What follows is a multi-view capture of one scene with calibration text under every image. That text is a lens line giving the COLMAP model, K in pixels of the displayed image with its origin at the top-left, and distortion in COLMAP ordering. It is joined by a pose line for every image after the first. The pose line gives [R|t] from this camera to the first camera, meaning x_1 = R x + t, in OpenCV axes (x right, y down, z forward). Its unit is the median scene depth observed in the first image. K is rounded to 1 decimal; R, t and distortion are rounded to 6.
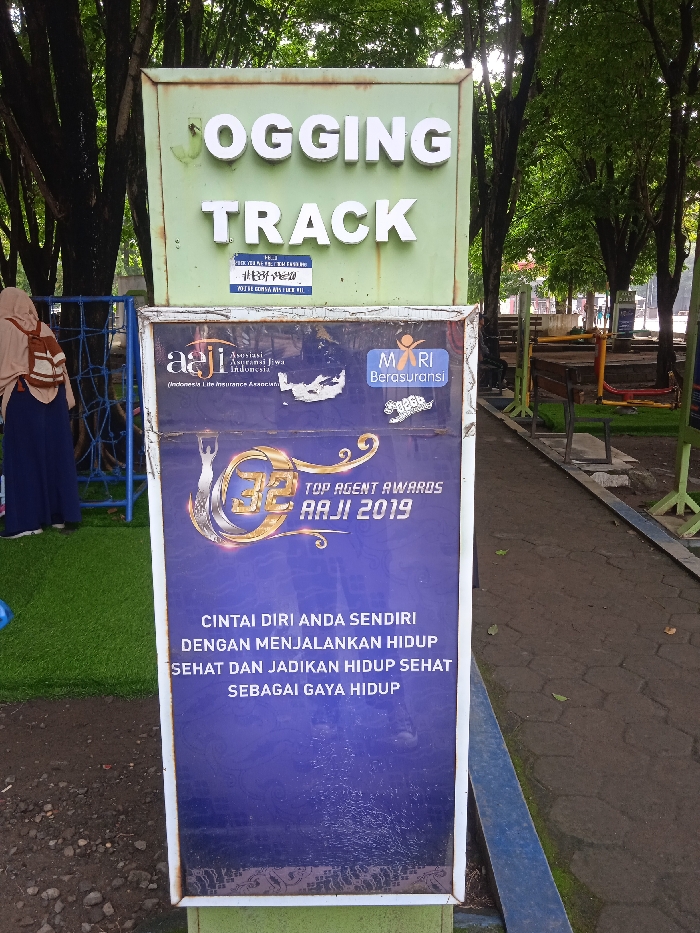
lens RADIAL K [[784.6, 0, 356.3], [0, 784.6, 467.9], [0, 0, 1]] dist [0.046239, -0.040126]
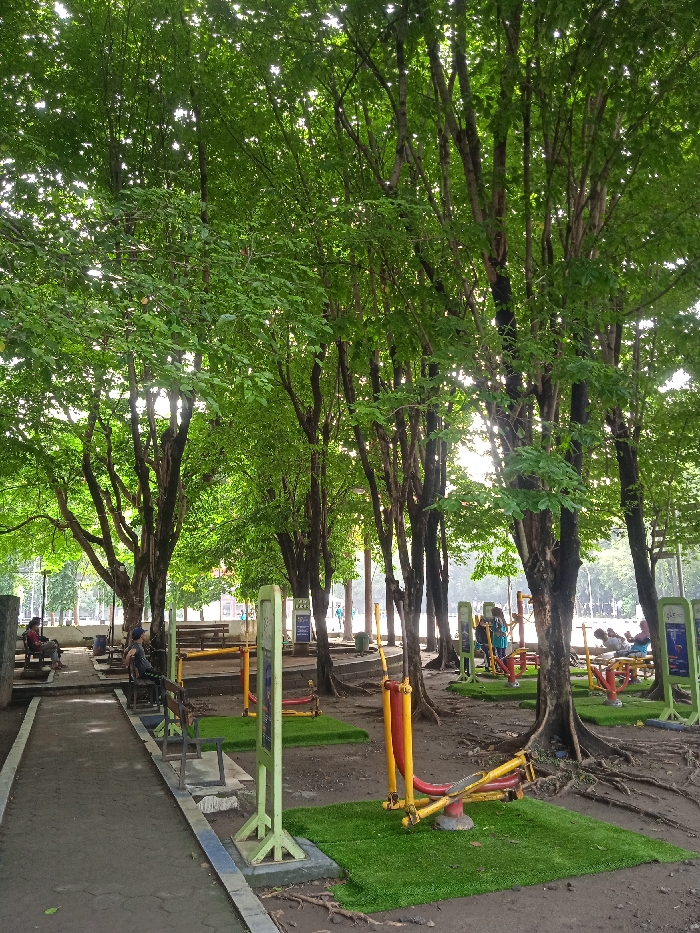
lens RADIAL K [[784.6, 0, 350.3], [0, 784.6, 467.4], [0, 0, 1]] dist [0.046239, -0.040126]
pose [[0.944629, 0.034267, 0.326345, 0.152171], [0.088672, 0.930876, -0.354411, -0.012611], [-0.315931, 0.363725, 0.876294, -0.097491]]
